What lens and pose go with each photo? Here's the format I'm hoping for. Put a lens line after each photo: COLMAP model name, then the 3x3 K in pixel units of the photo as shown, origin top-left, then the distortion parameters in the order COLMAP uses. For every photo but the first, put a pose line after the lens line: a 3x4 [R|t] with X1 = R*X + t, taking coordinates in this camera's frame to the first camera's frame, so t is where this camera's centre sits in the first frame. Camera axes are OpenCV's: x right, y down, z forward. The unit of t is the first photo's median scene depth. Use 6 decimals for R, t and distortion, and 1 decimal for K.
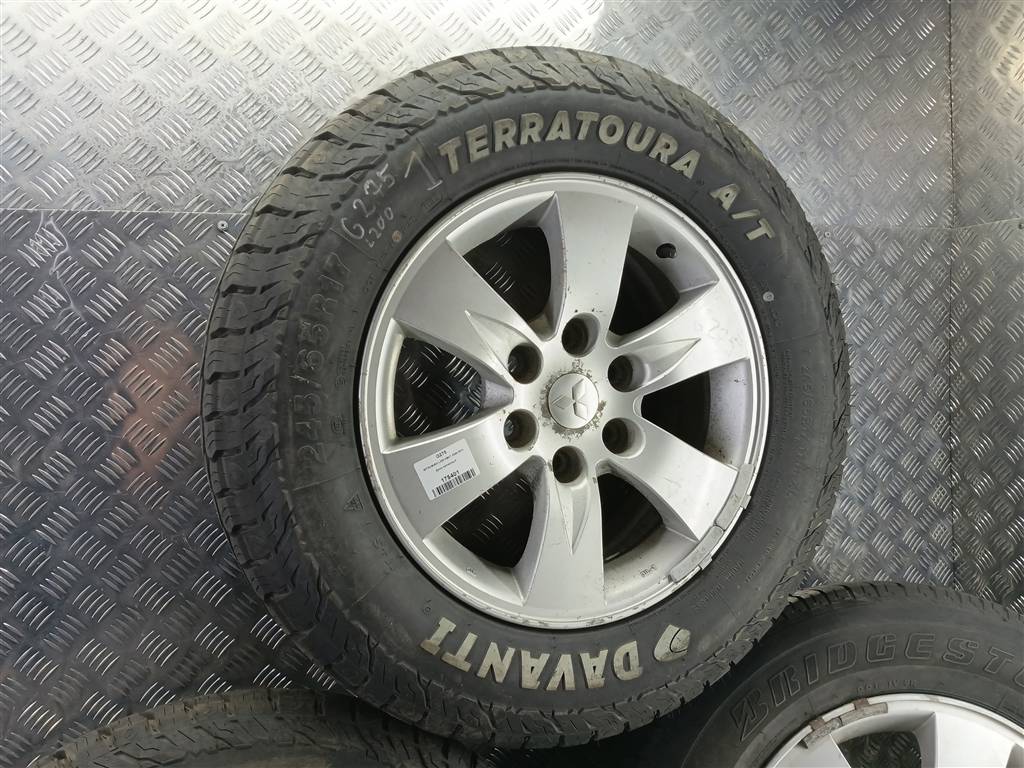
lens RADIAL K [[811.1, 0, 499.5], [0, 811.1, 403.7], [0, 0, 1]] dist [0.097118, -0.172489]
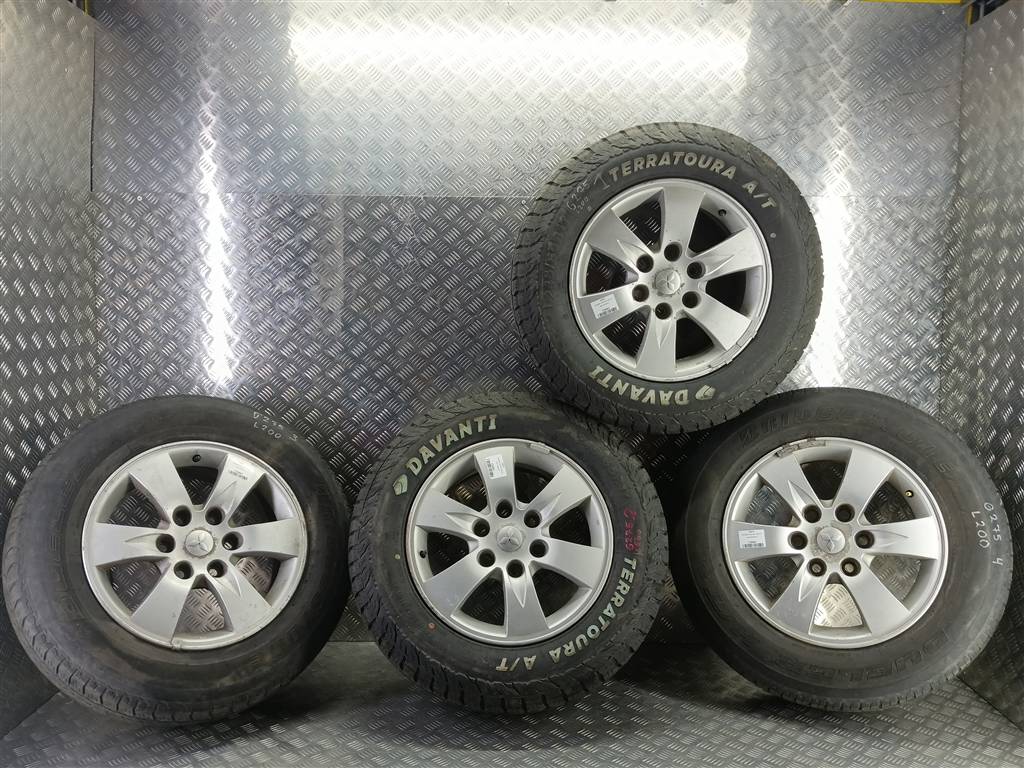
lens RADIAL K [[827.6, 0, 512.0], [0, 827.6, 384.0], [0, 0, 1]] dist [0.103204, -0.207618]
pose [[0.943086, 0.068603, -0.325394, 0.461643], [-0.057062, 0.997361, 0.044891, 0.203470], [0.327615, -0.023769, 0.944512, -1.328642]]
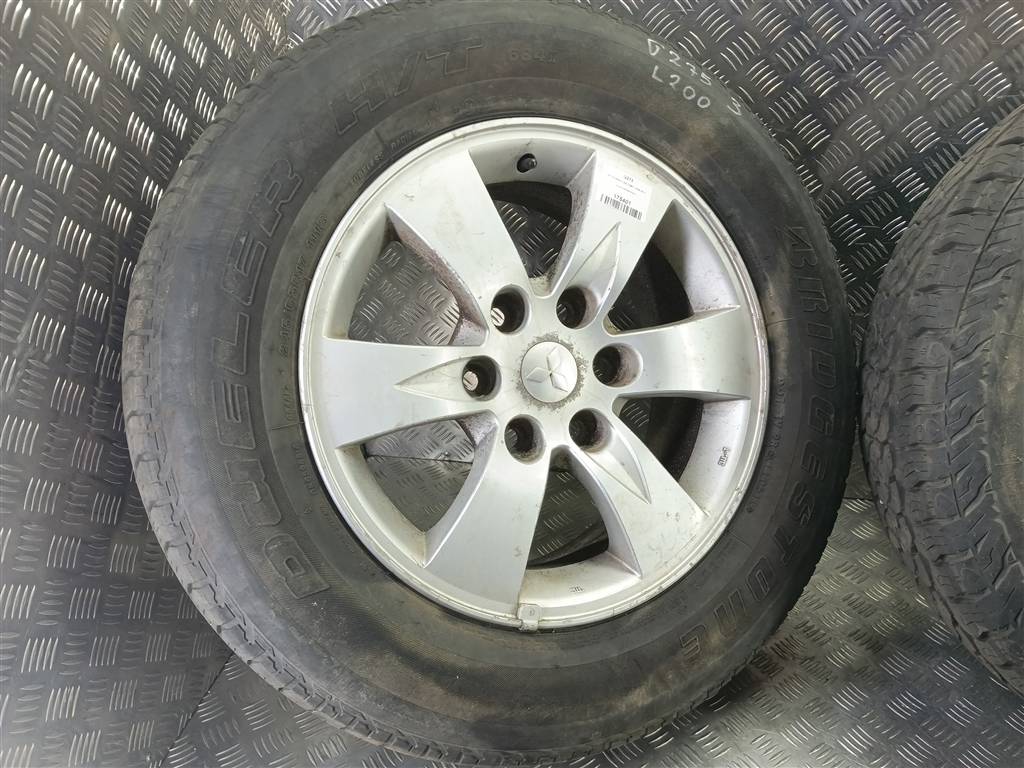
lens RADIAL K [[811.1, 0, 499.5], [0, 811.1, 403.7], [0, 0, 1]] dist [0.097118, -0.172489]
pose [[0.857609, 0.270862, -0.437196, -0.623224], [-0.036848, 0.880252, 0.473074, 0.361399], [0.512980, -0.389603, 0.764893, -0.288889]]
